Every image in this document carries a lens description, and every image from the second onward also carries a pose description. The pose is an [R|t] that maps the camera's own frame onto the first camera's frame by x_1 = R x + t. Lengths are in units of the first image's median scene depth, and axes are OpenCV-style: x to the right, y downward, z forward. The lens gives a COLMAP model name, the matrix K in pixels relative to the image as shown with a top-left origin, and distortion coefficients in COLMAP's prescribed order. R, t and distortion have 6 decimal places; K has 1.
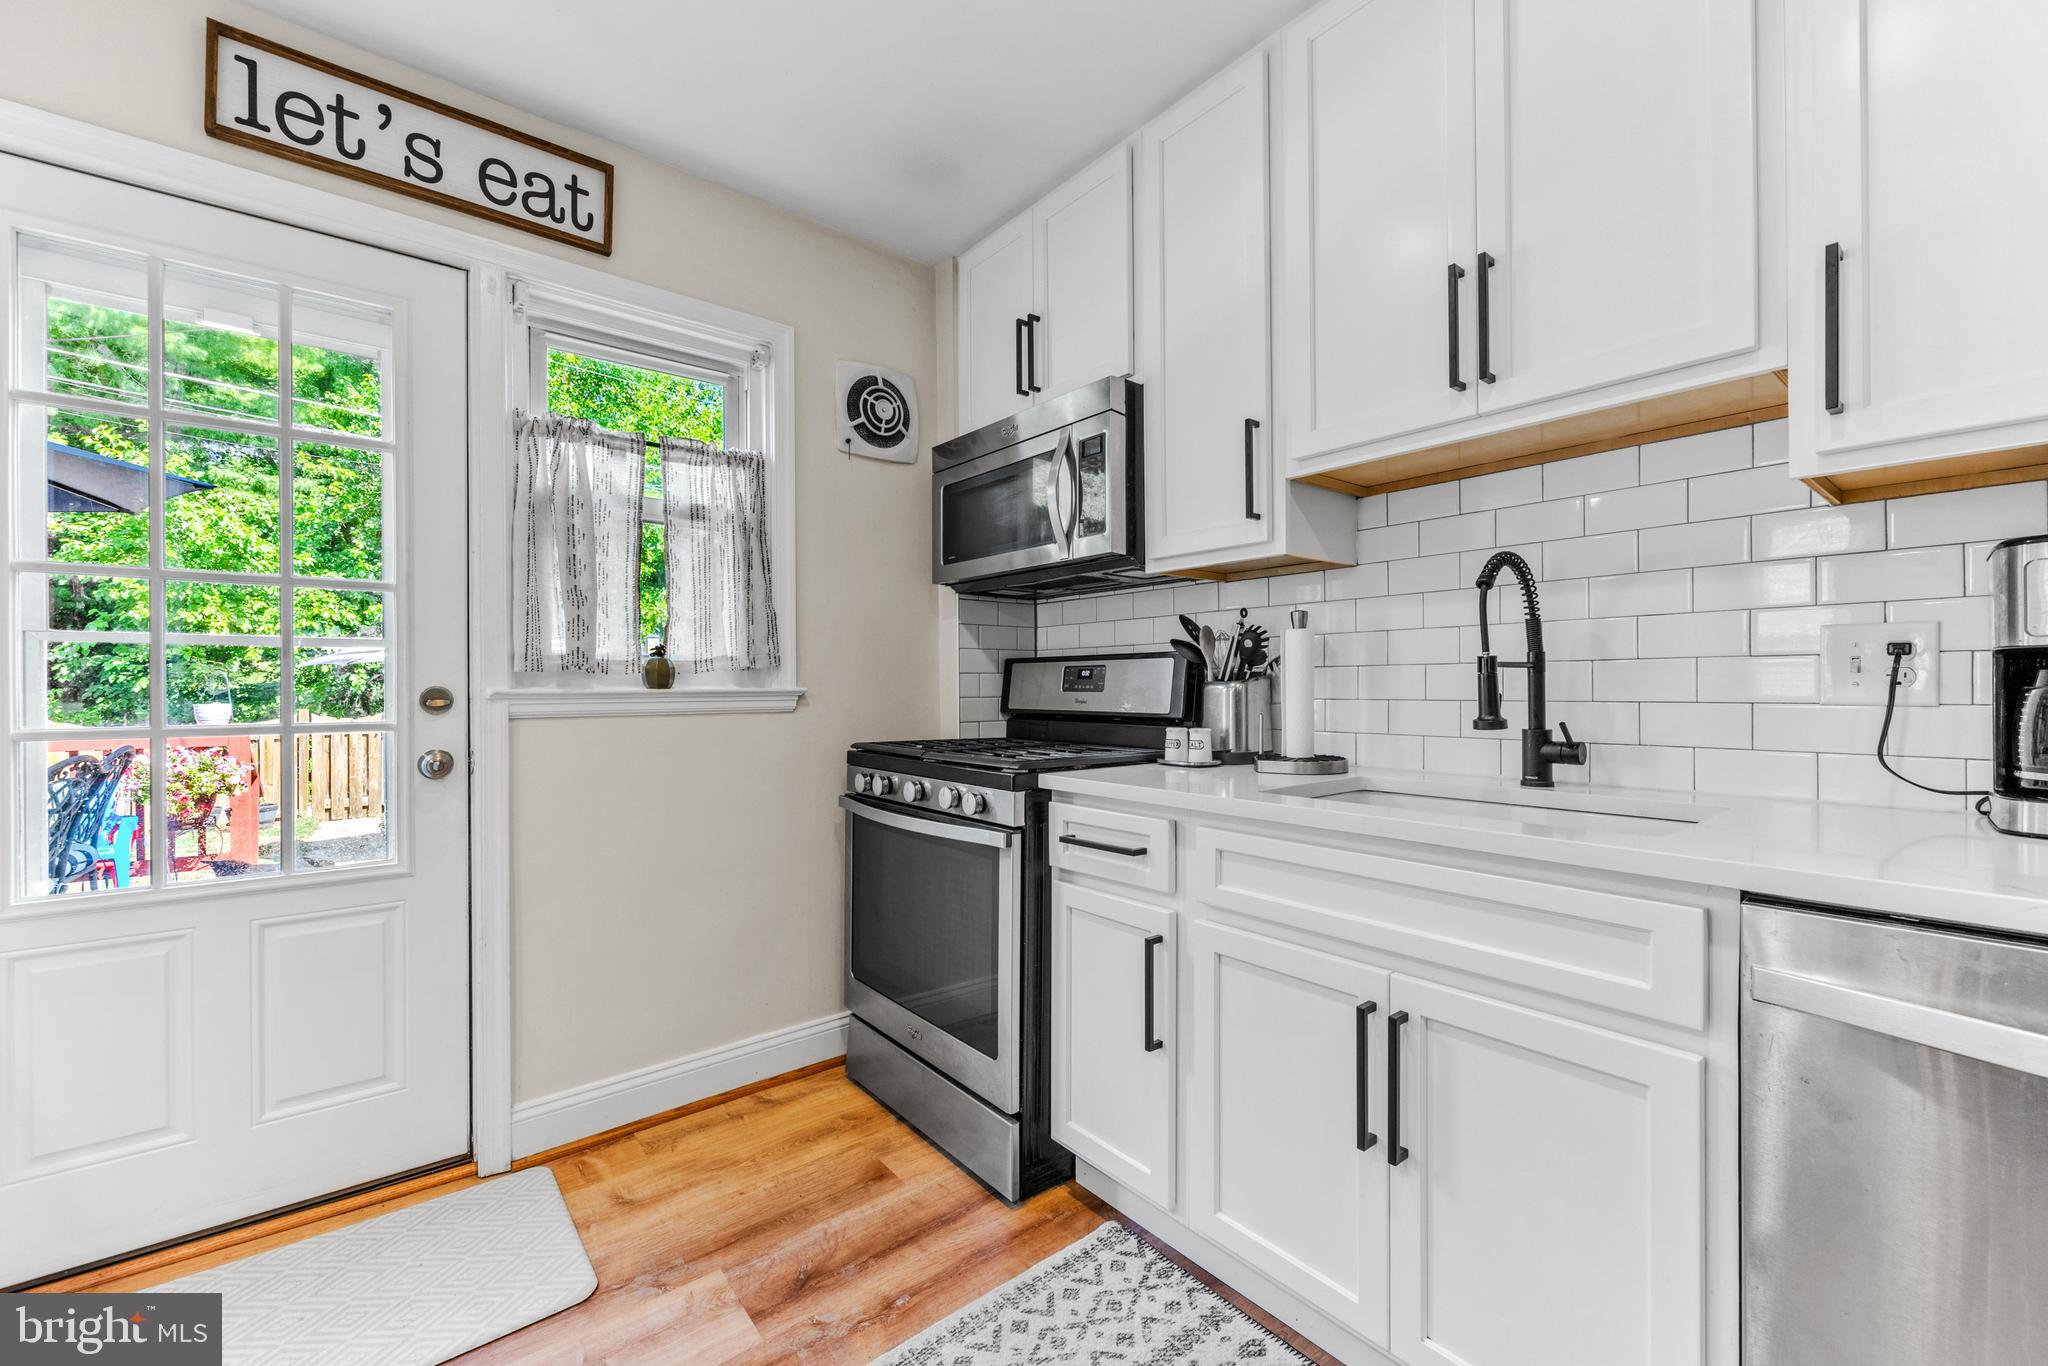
lens RADIAL K [[828.2, 0, 1018.2], [0, 828.2, 682.5], [0, 0, 1]] dist [-0.003119, 0.000299]
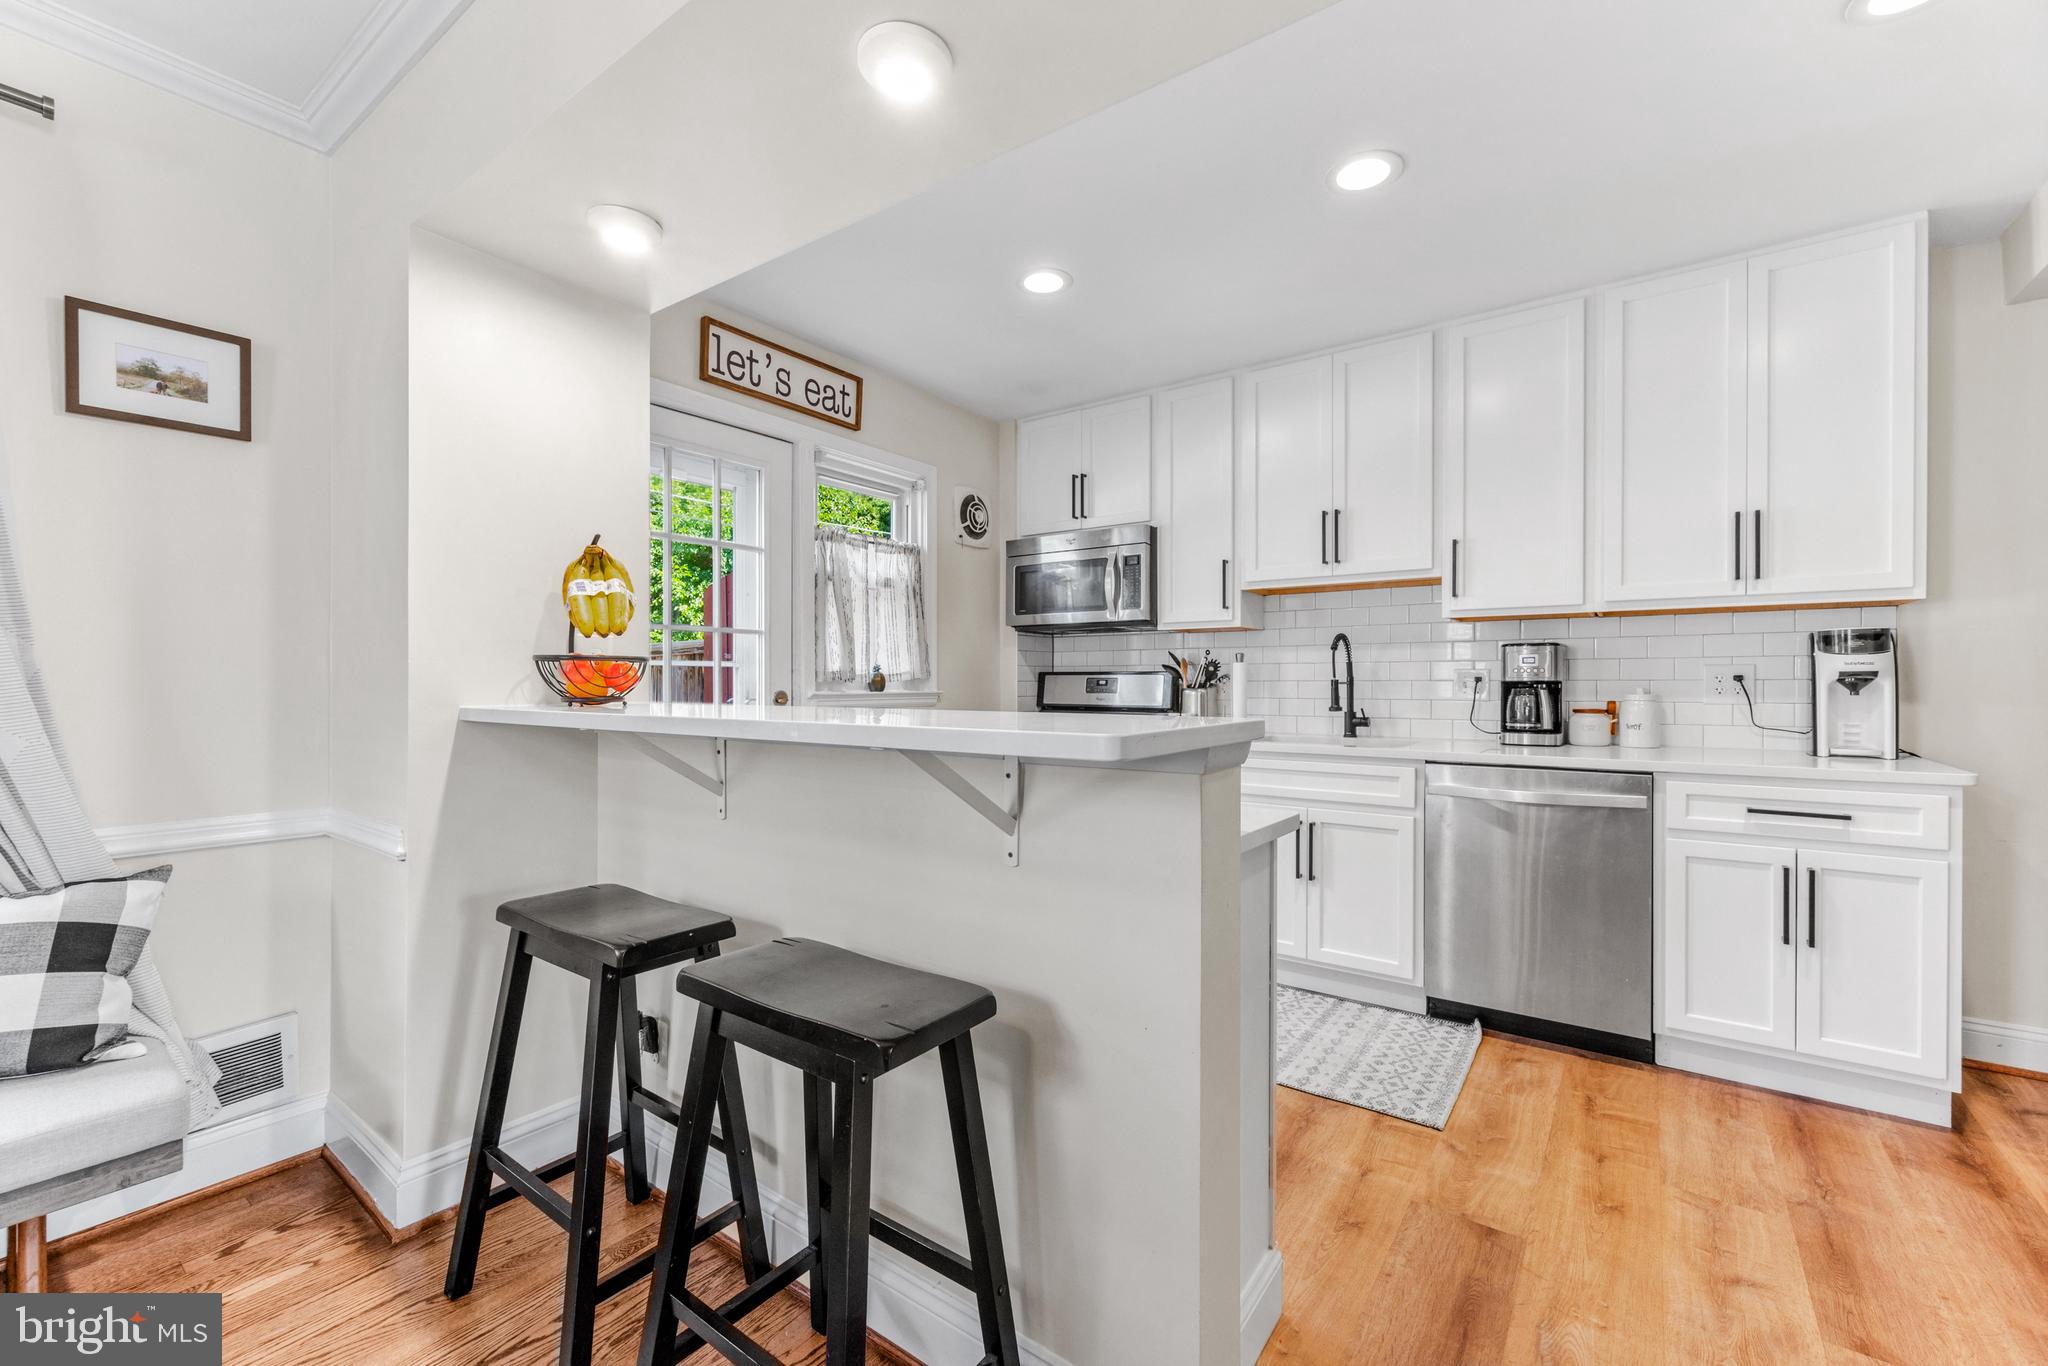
lens RADIAL K [[828.2, 0, 1025.4], [0, 828.2, 685.9], [0, 0, 1]] dist [-0.003119, 0.000299]
pose [[0.966471, 0.002923, 0.256758, -0.644302], [-0.005144, 0.999955, 0.007978, -0.021107], [-0.256724, -0.009032, 0.966443, -0.757112]]
